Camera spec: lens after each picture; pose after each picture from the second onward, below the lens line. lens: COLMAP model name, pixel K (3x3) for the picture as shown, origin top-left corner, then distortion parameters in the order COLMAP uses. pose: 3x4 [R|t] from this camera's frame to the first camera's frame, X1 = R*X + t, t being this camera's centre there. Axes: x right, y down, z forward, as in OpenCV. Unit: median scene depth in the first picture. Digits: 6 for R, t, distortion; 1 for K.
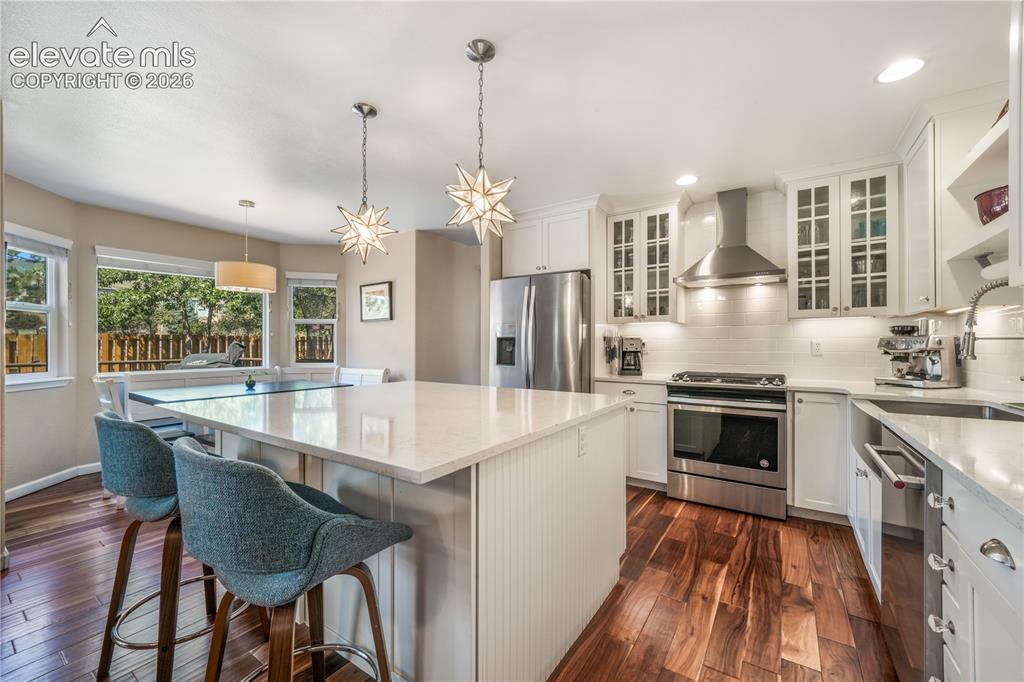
lens RADIAL K [[415.2, 0, 510.2], [0, 415.2, 346.2], [0, 0, 1]] dist [-0.002183, -0.000798]
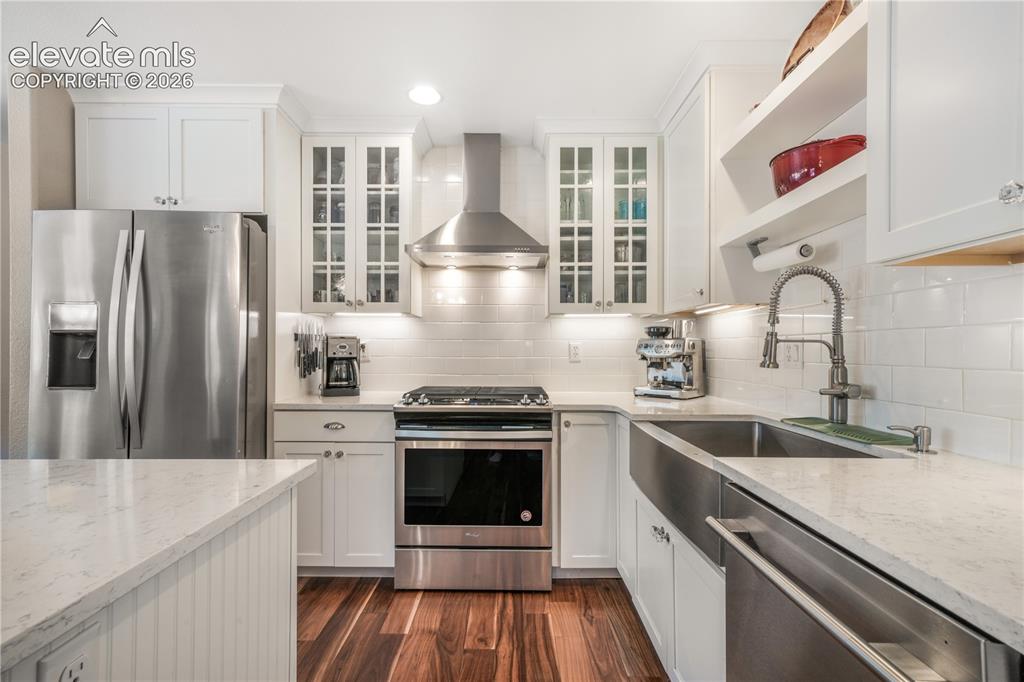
lens RADIAL K [[472.0, 0, 511.0], [0, 472.0, 346.4], [0, 0, 1]] dist [0.001943, -0.000119]
pose [[0.833935, 0.005671, 0.551833, 0.135870], [-0.001930, 0.999971, -0.007361, -0.000638], [-0.551859, 0.005074, 0.833922, 0.319897]]
